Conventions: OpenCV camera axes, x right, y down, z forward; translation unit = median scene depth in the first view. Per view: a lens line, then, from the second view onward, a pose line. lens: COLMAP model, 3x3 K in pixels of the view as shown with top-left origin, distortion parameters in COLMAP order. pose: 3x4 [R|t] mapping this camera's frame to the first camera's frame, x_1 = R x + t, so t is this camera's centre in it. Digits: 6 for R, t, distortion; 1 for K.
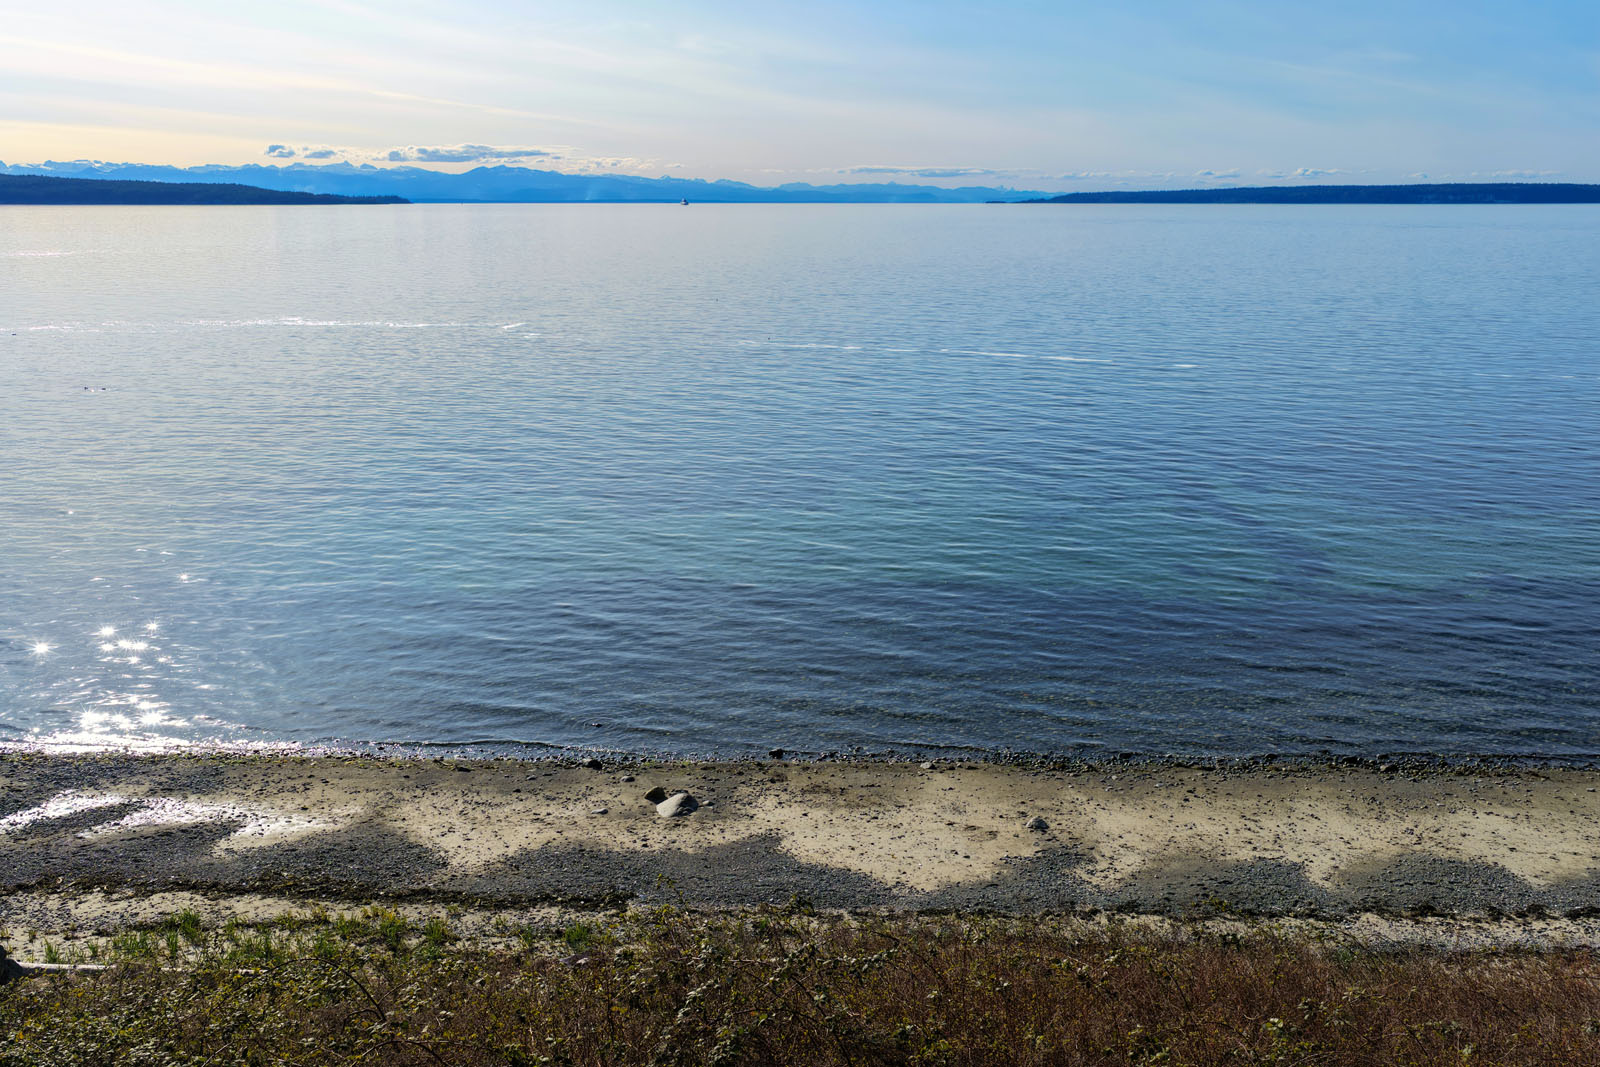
lens RADIAL K [[1324.4, 0, 801.5], [0, 1324.4, 538.3], [0, 0, 1]] dist [-0.010424, 0.041329]
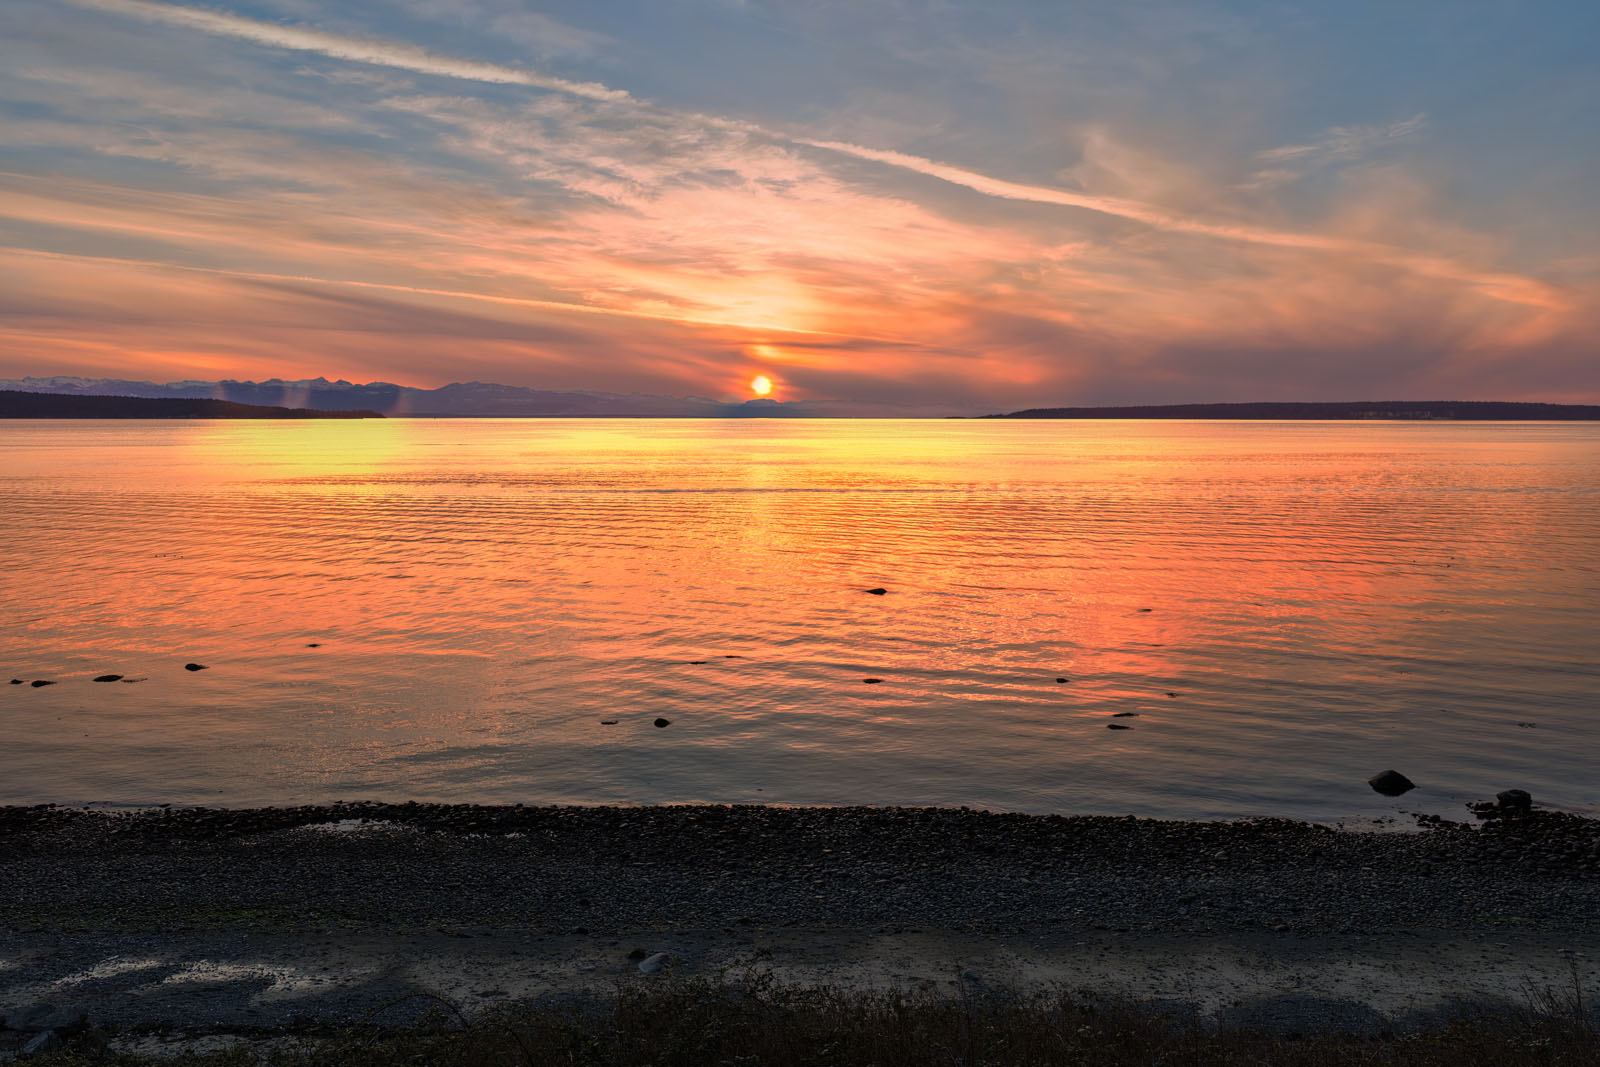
lens RADIAL K [[1324.4, 0, 801.5], [0, 1324.4, 538.3], [0, 0, 1]] dist [-0.010424, 0.041329]
pose [[0.999661, -0.000707, 0.026040, 0.001435], [0.004780, 0.987638, -0.156677, 0.021863], [-0.025607, 0.156749, 0.987307, -0.199037]]
